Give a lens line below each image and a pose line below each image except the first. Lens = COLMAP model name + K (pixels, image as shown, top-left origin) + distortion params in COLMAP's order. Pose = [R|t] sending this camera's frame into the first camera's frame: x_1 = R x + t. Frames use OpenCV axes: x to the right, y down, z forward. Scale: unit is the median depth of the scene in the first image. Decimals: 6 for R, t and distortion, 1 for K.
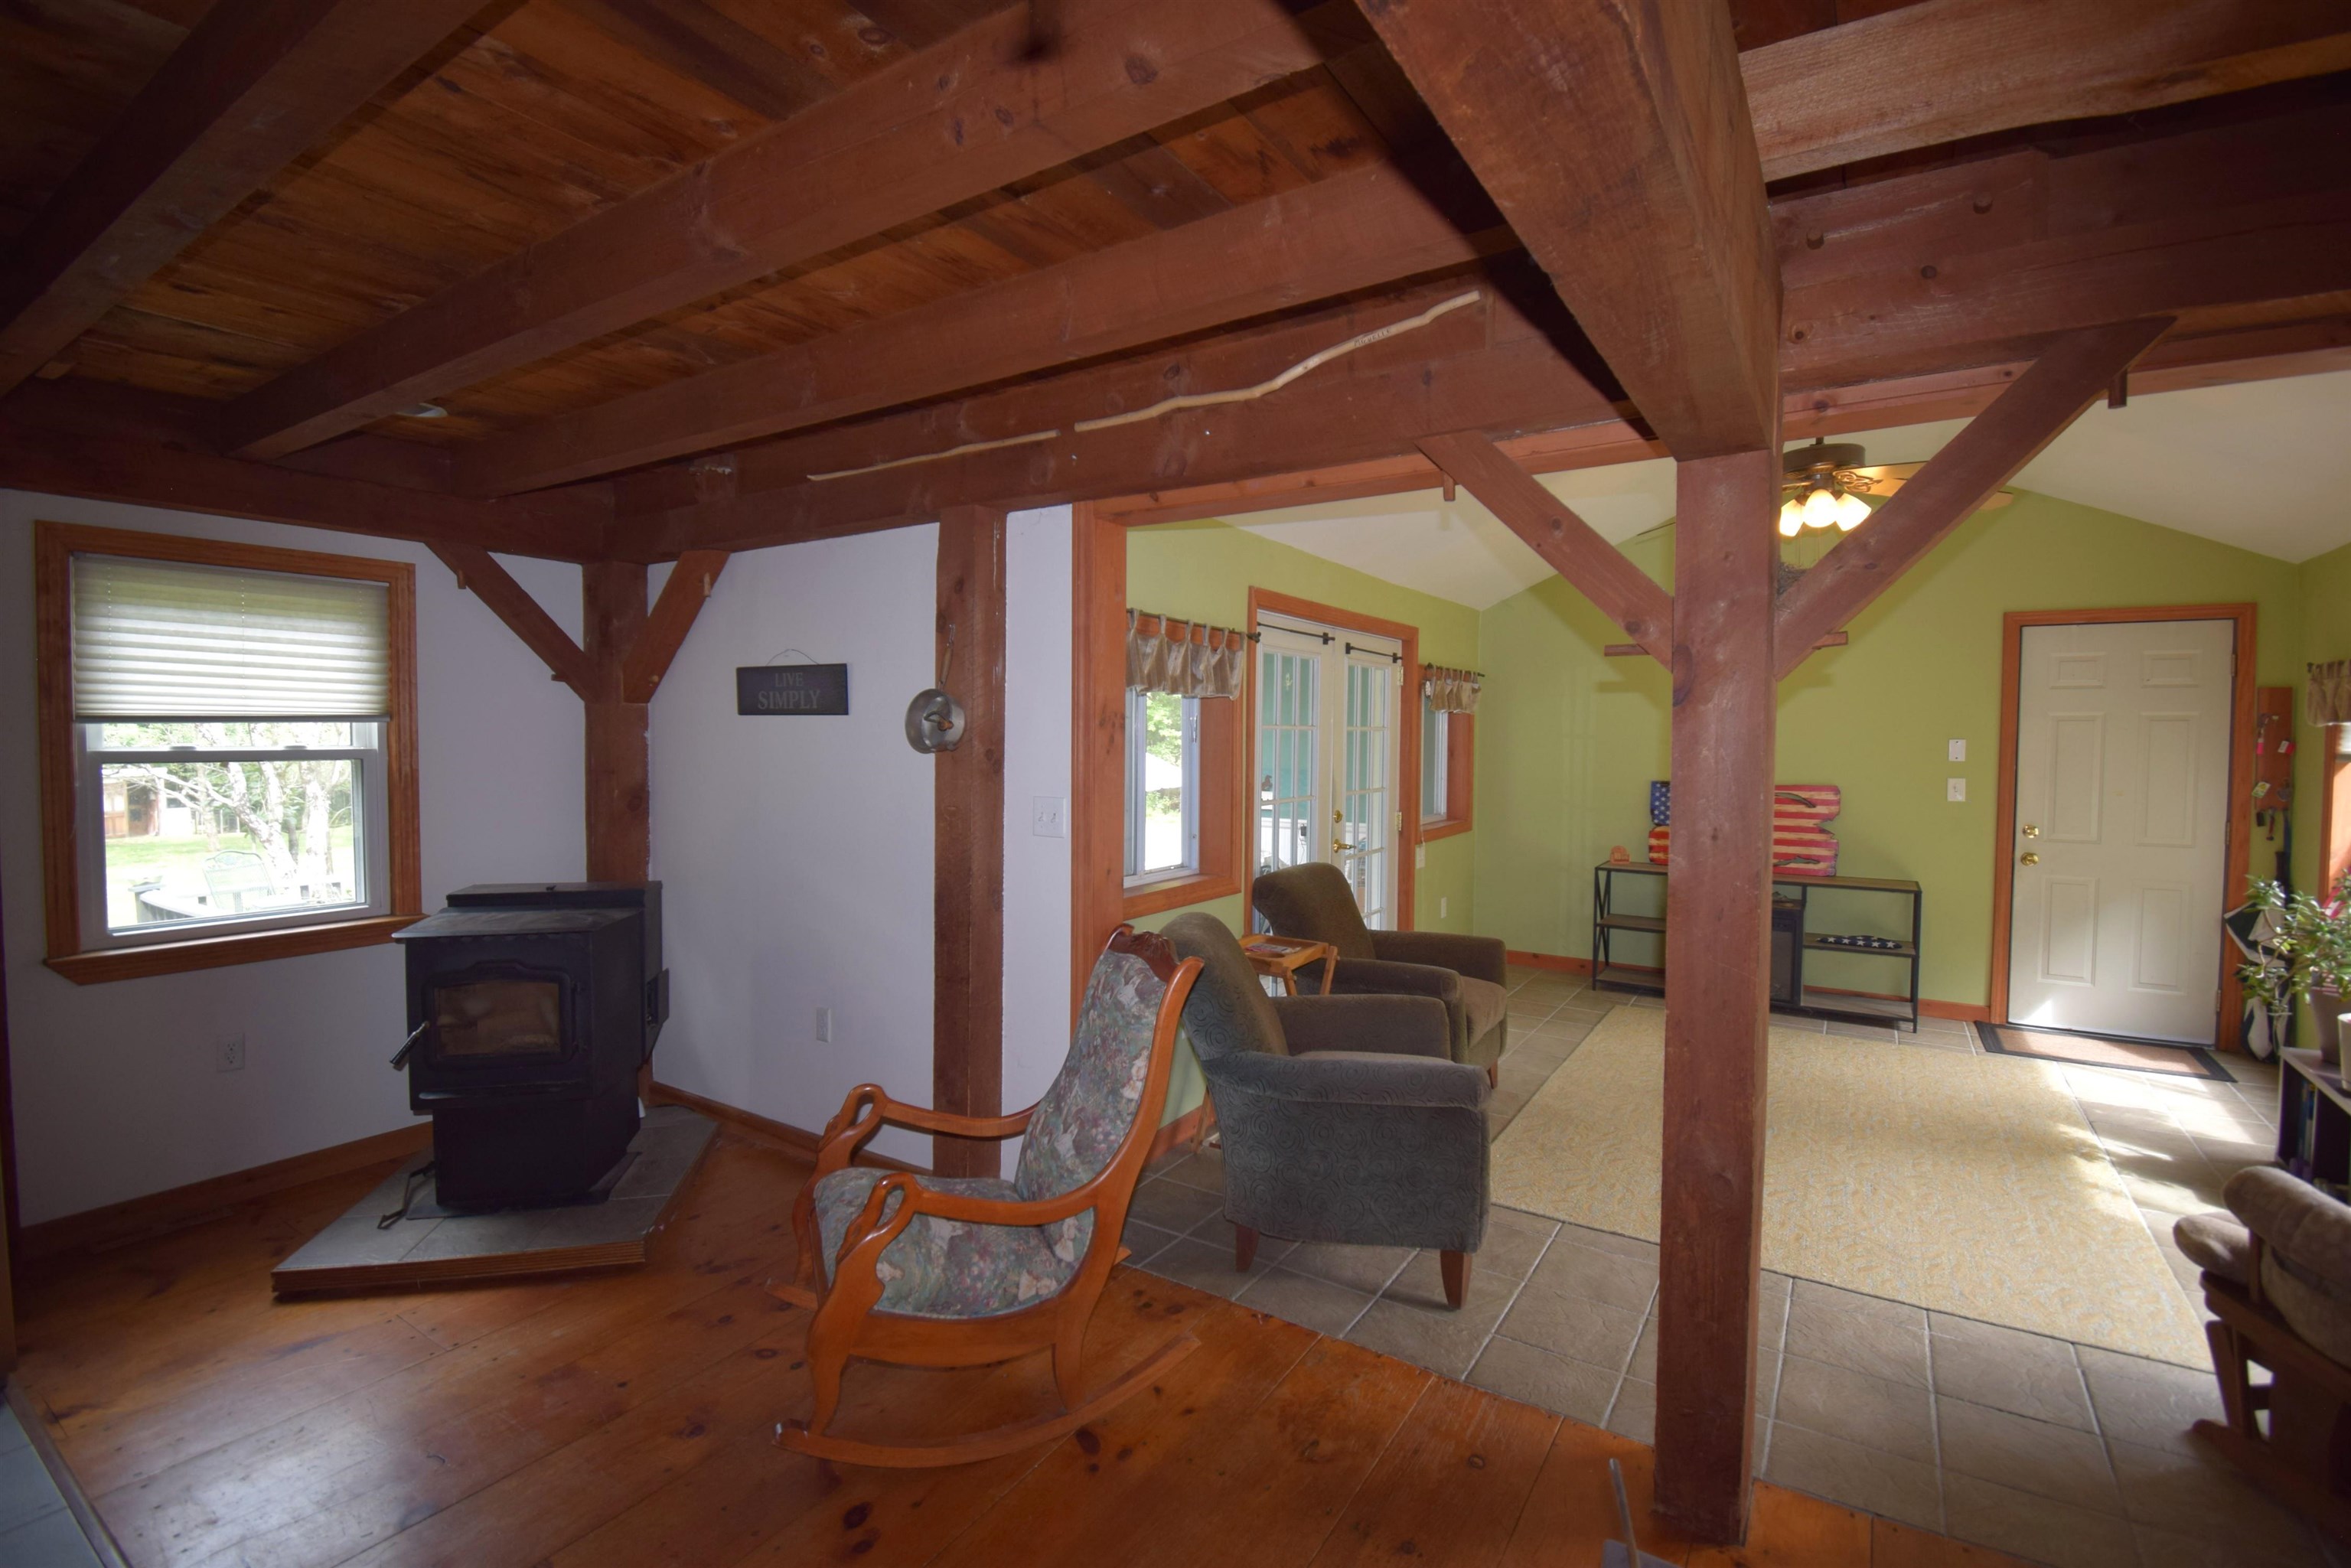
lens RADIAL K [[1041.3, 0, 1176.8], [0, 1041.3, 776.9], [0, 0, 1]] dist [0.013974, -0.022032]
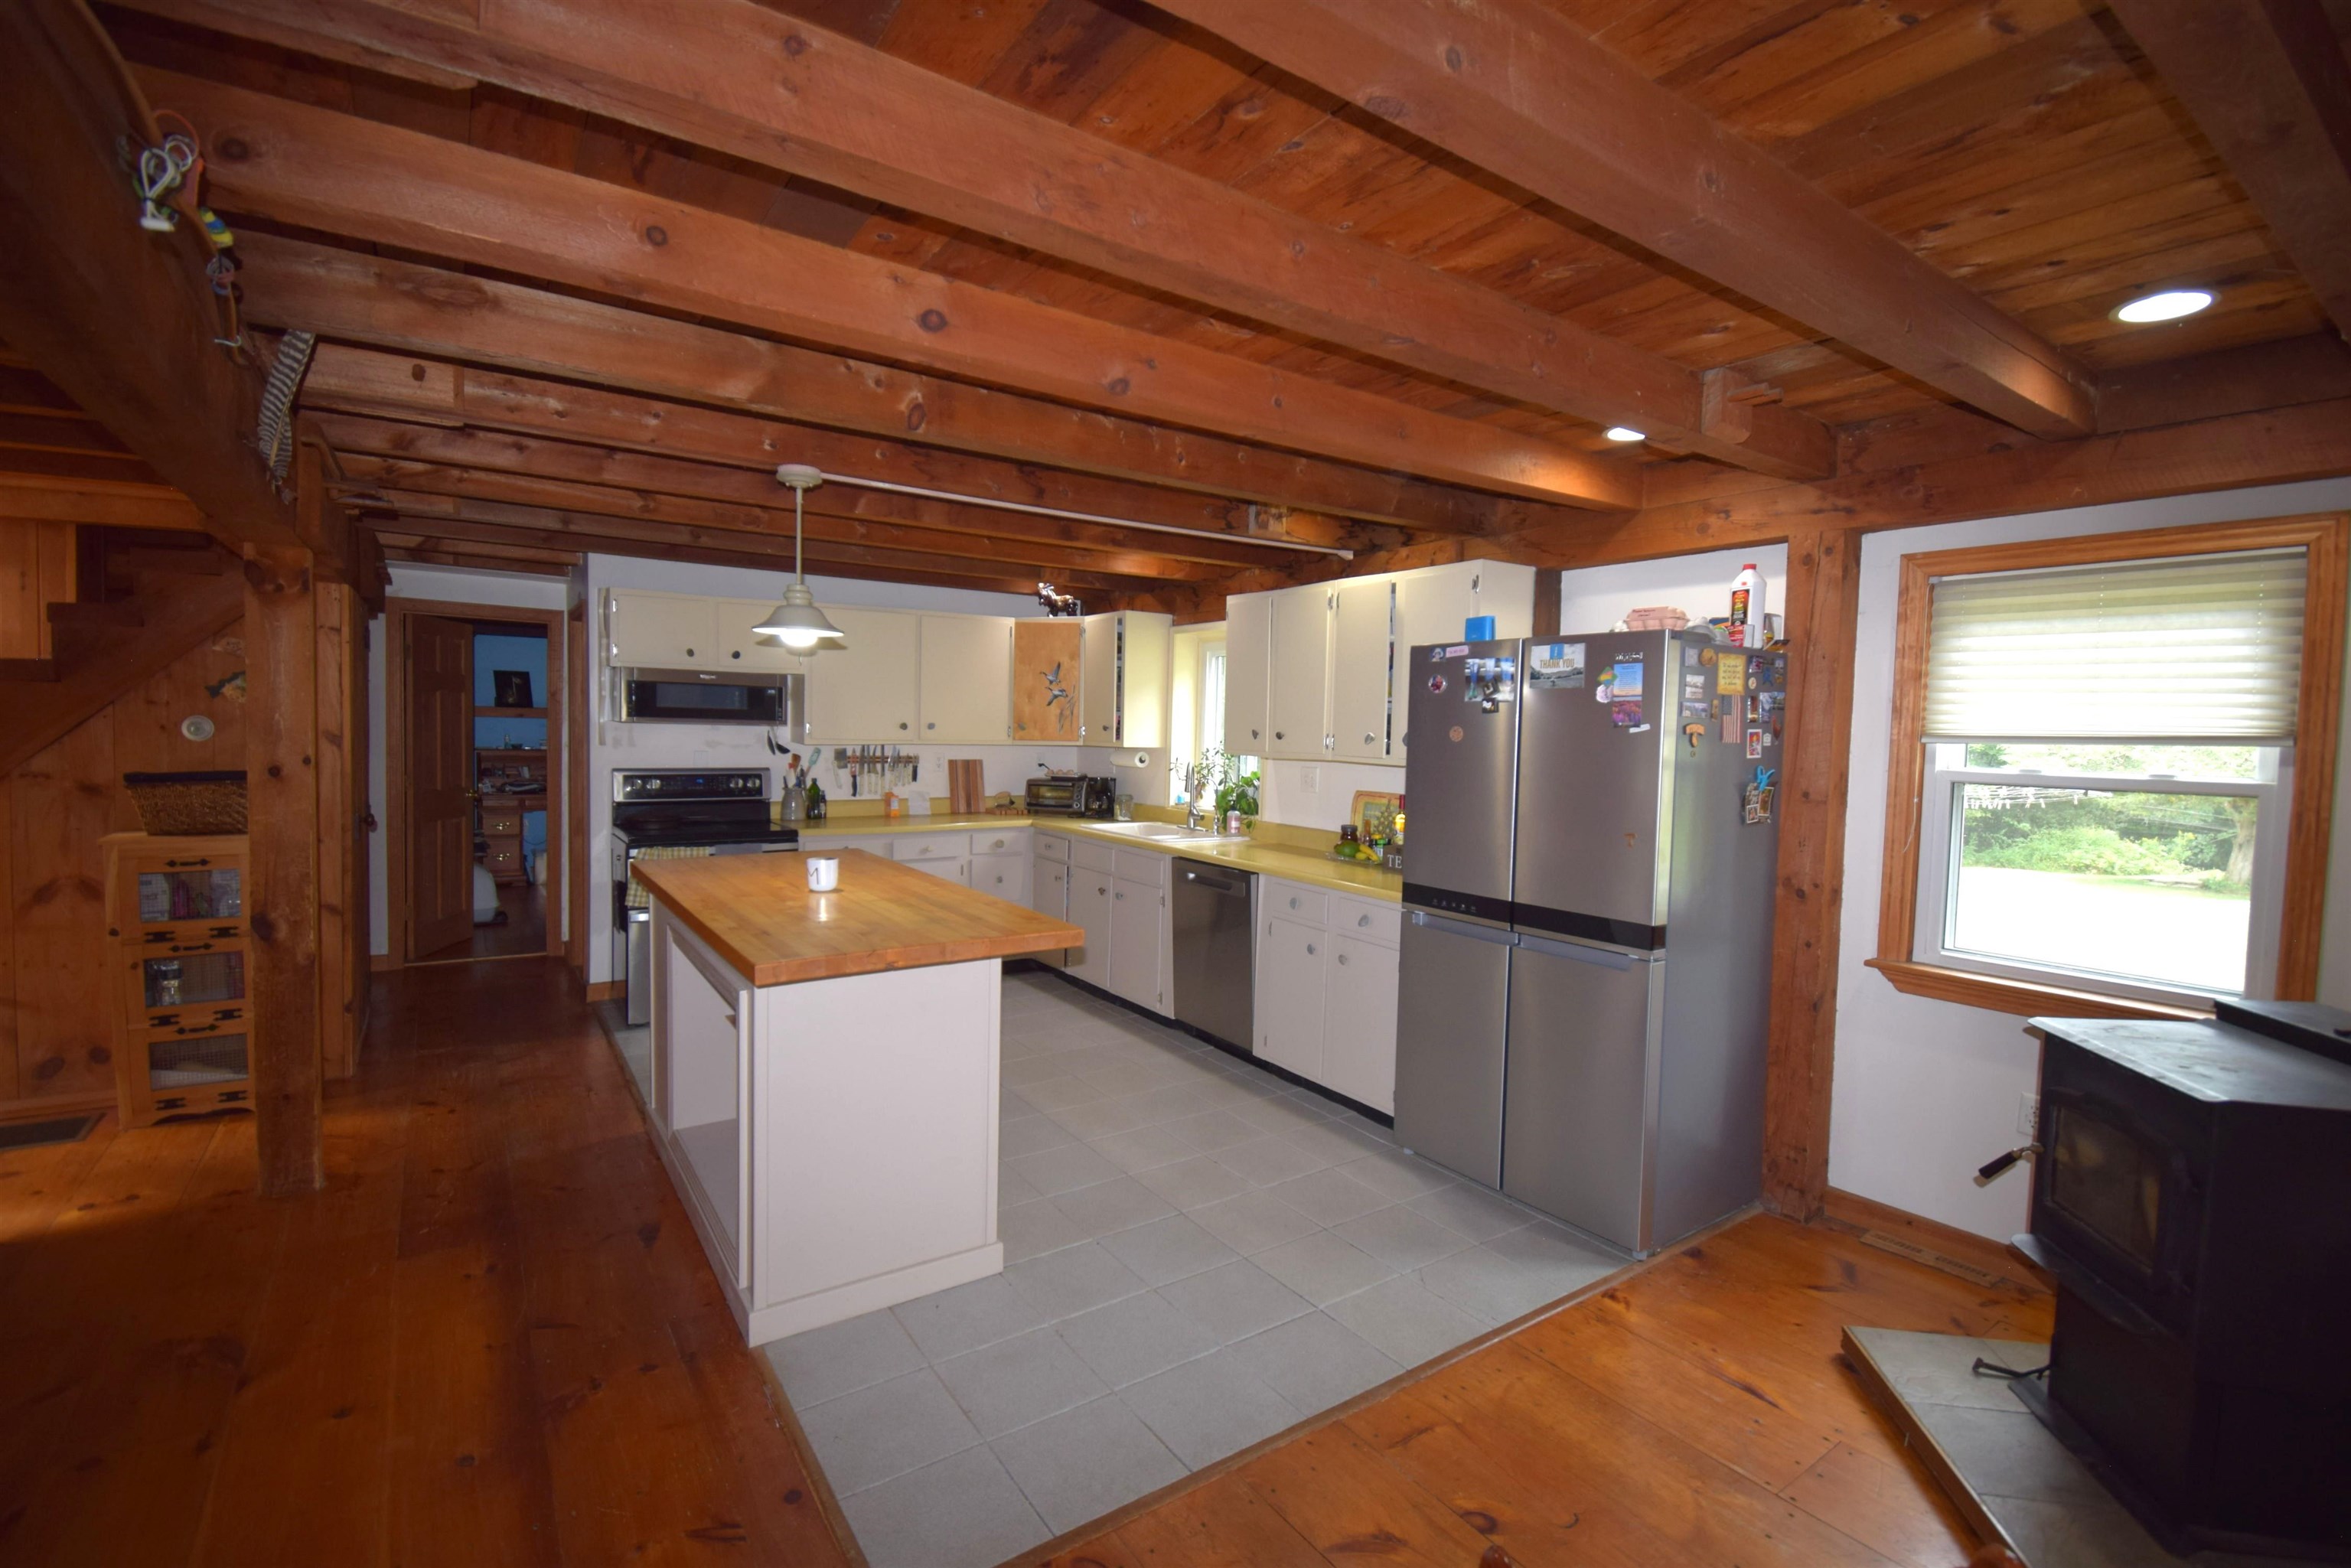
lens RADIAL K [[1041.3, 0, 1180.7], [0, 1041.3, 778.3], [0, 0, 1]] dist [0.013974, -0.022032]
pose [[-0.382920, 0.032554, -0.923208, 0.145646], [-0.059714, 0.996417, 0.059903, -0.025898], [0.921849, 0.078067, -0.379604, 0.530381]]
